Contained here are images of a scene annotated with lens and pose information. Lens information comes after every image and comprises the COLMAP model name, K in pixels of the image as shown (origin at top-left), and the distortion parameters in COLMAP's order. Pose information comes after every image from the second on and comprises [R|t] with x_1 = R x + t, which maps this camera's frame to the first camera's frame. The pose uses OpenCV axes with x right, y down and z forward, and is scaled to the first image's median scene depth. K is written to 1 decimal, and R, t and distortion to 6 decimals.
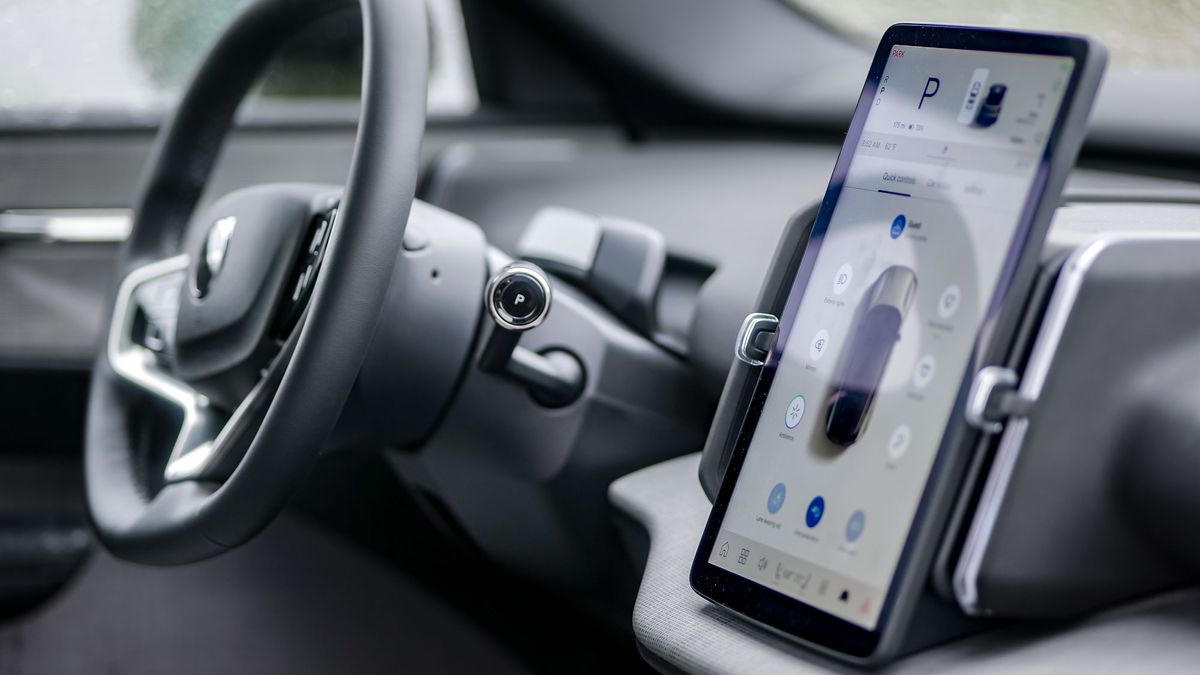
lens RADIAL K [[3374.5, 0, 600.0], [0, 3374.5, 337.5], [0, 0, 1]] dist [0.584645, 0.113125]
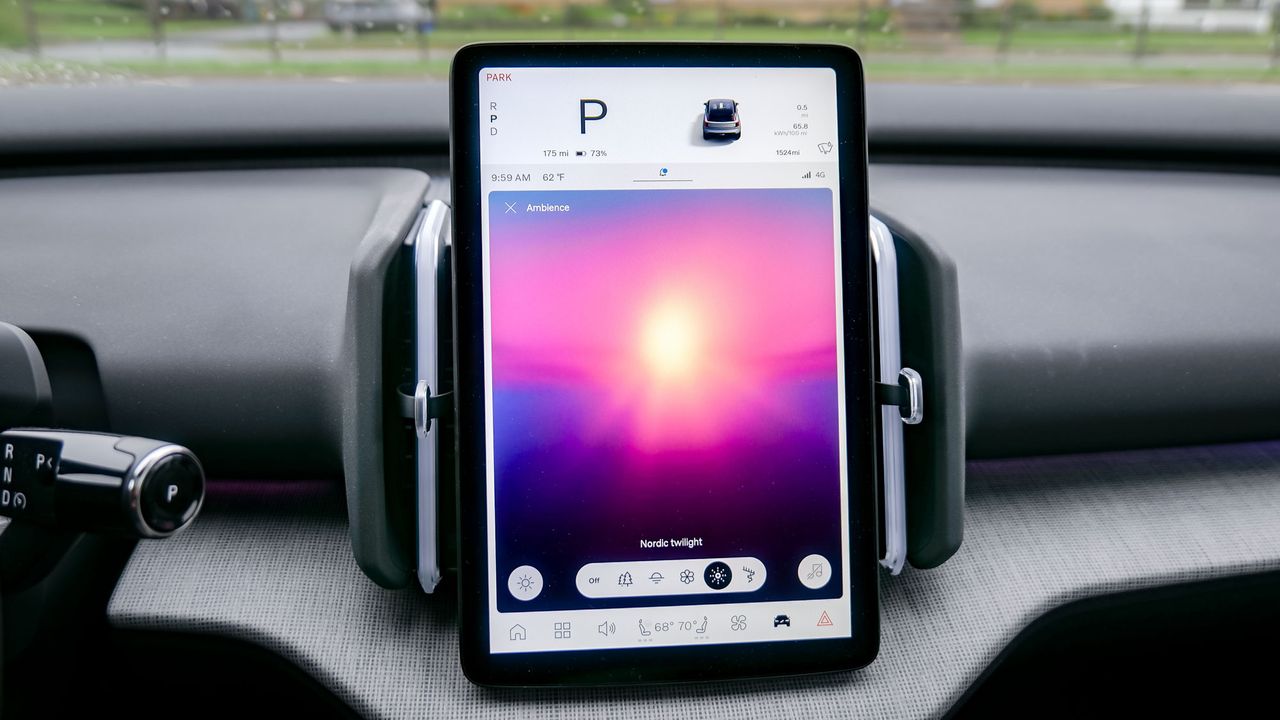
lens RADIAL K [[847.6, 0, 640.0], [0, 847.6, 360.0], [0, 0, 1]] dist [-0.006466, -0.001630]
pose [[0.343906, -0.333325, 0.877852, -0.135168], [0.120767, 0.942812, 0.310679, -0.079610], [-0.931206, -0.000829, 0.364493, 0.896467]]
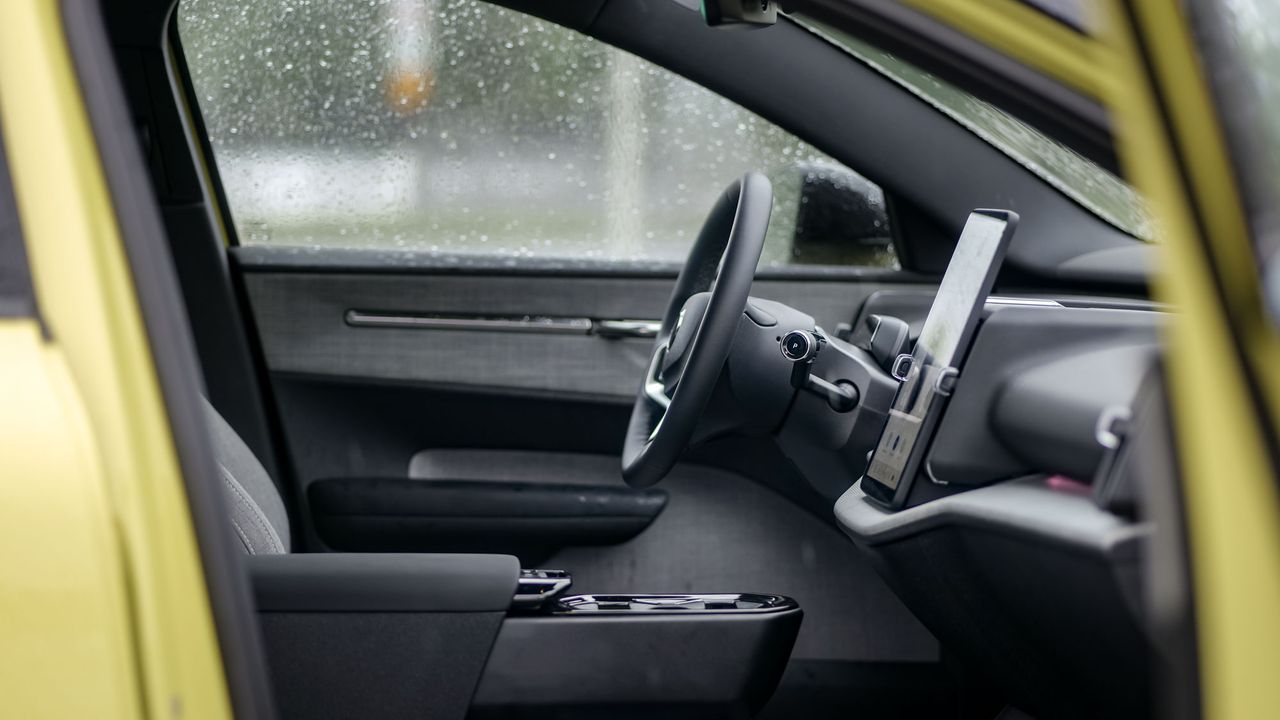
lens RADIAL K [[3599.4, 0, 640.0], [0, 3599.4, 360.0], [0, 0, 1]] dist [0.584645, 0.113125]
pose [[0.943171, 0.023106, -0.331504, 0.635580], [-0.049318, 0.996265, -0.070877, 0.162785], [0.328628, 0.083198, 0.940788, -1.098636]]
